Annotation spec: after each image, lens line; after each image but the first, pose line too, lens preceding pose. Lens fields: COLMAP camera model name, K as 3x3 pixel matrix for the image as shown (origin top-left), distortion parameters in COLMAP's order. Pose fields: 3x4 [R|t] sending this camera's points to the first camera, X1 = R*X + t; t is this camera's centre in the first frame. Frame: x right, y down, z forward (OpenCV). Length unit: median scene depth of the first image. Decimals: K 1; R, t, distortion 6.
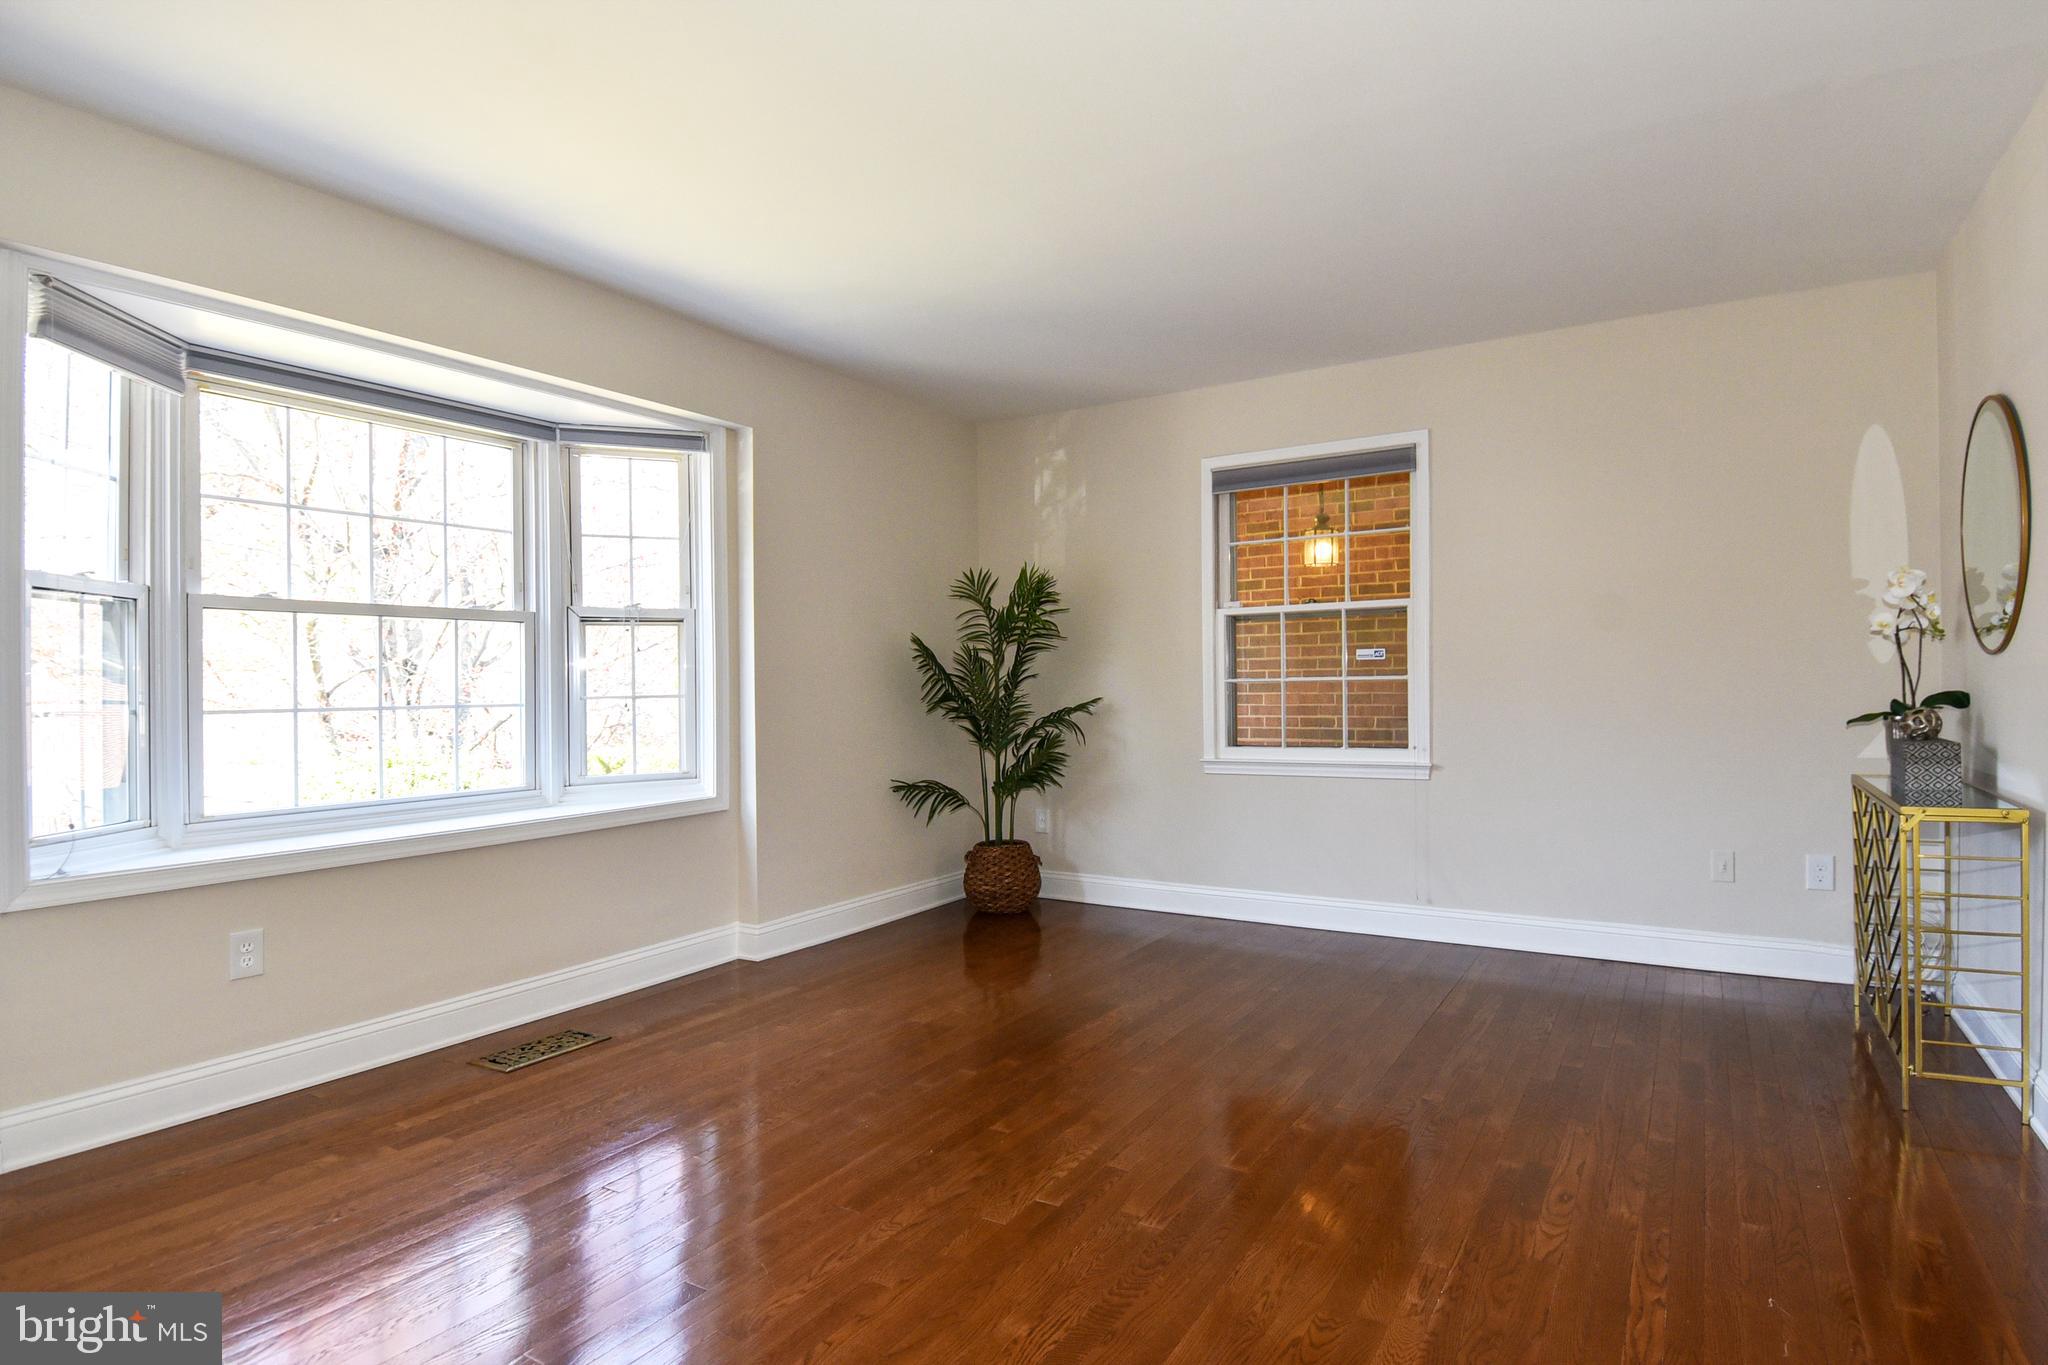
lens RADIAL K [[1117.2, 0, 1021.7], [0, 1117.2, 680.5], [0, 0, 1]] dist [0.037550, -0.029790]
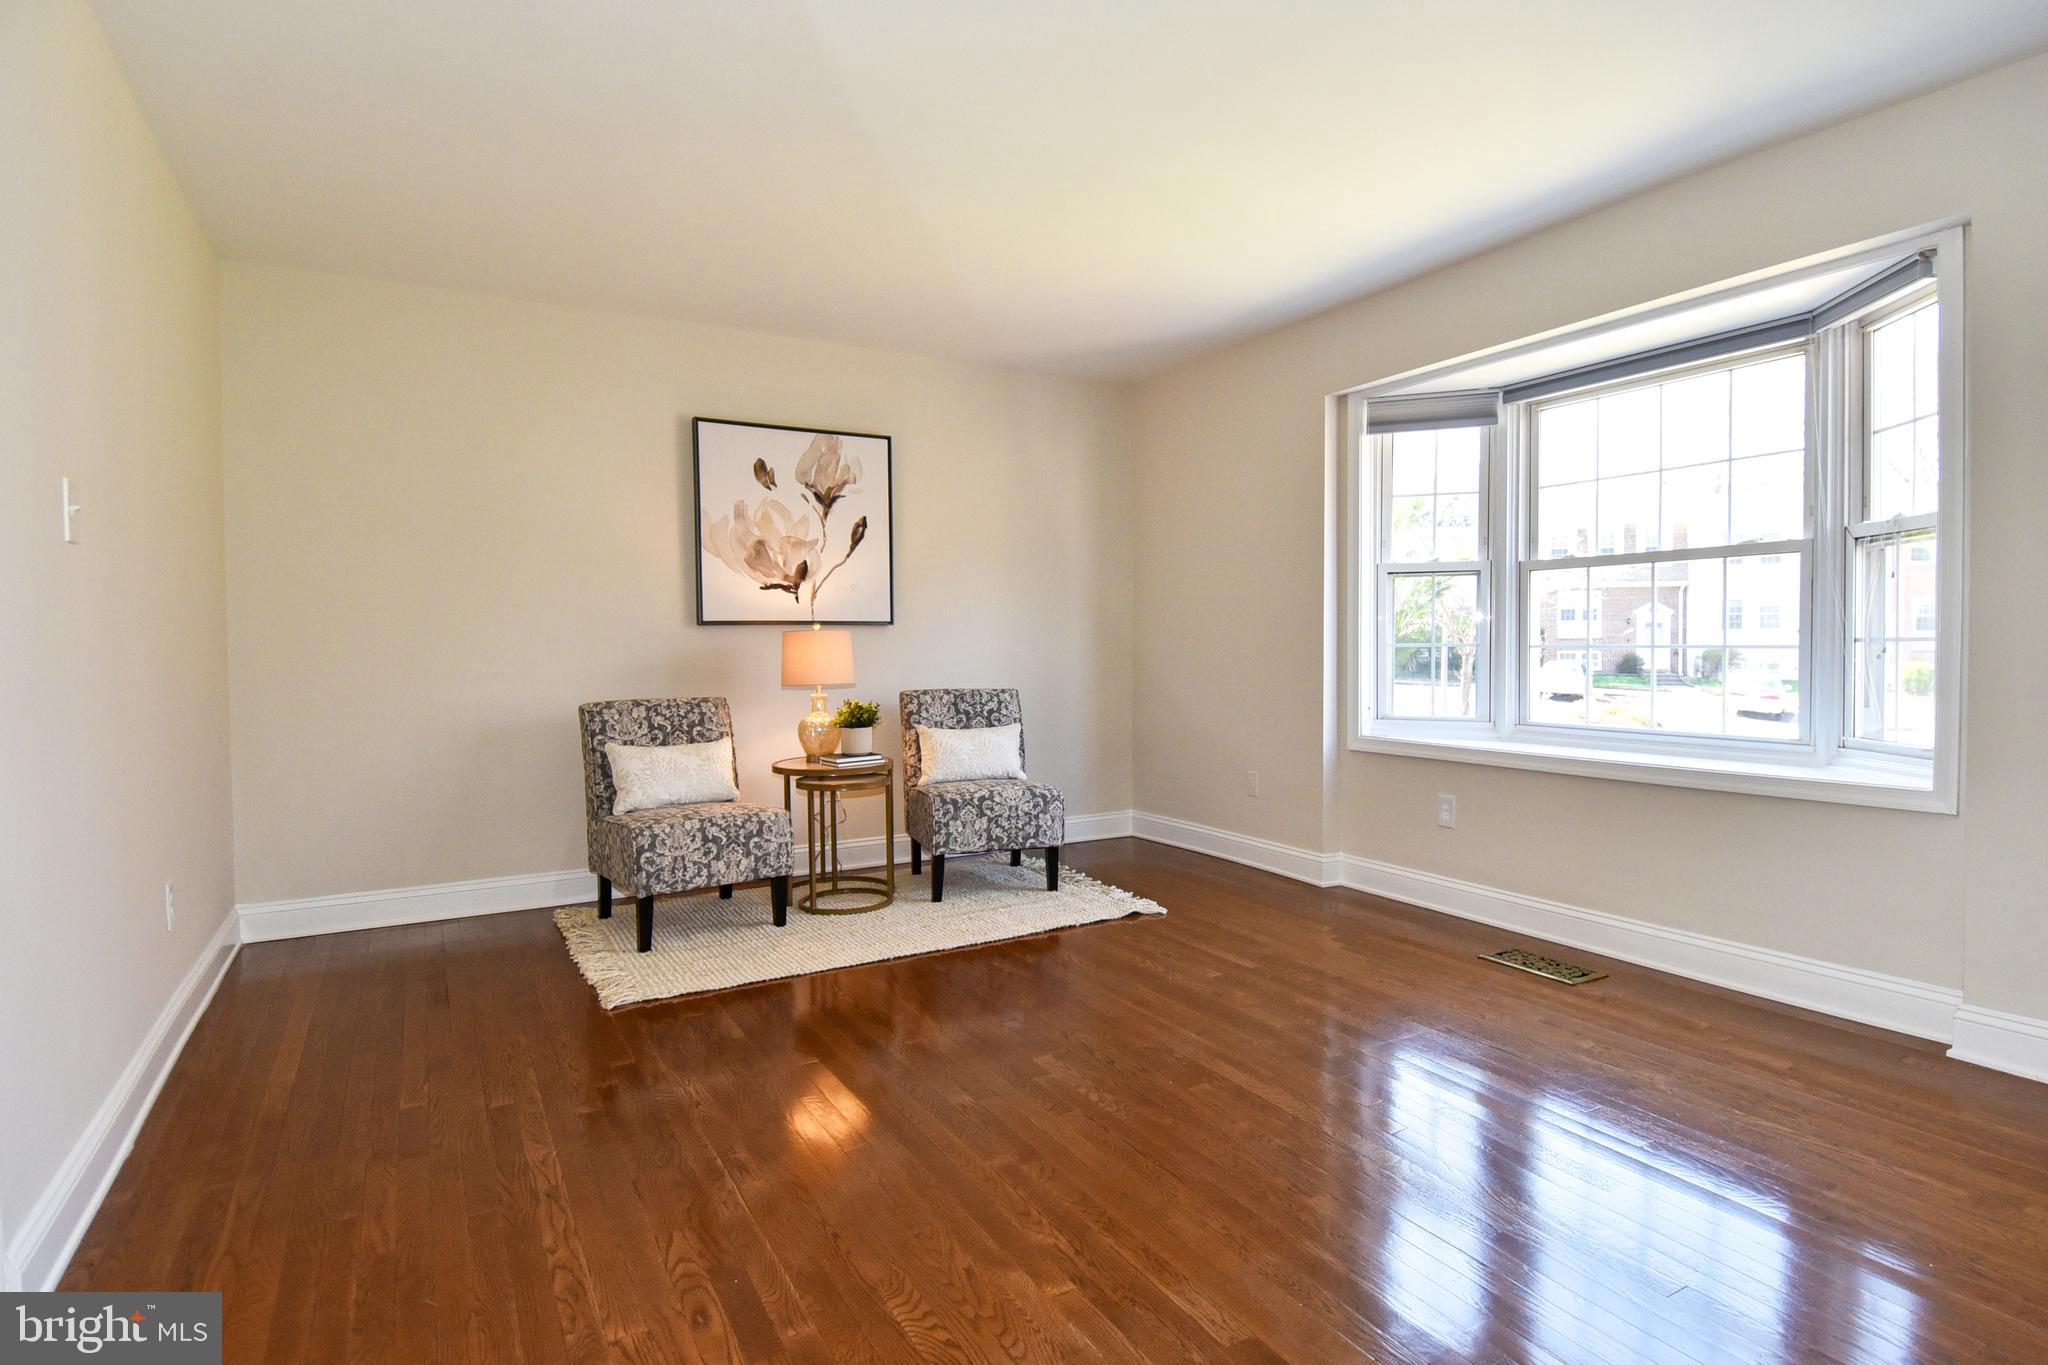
lens RADIAL K [[1117.2, 0, 1073.5], [0, 1117.2, 645.7], [0, 0, 1]] dist [0.037550, -0.029790]
pose [[-0.480101, 0.016899, -0.877050, 0.757649], [0.013975, 0.999835, 0.011615, 0.003849], [0.877102, -0.006681, -0.480258, 1.181282]]
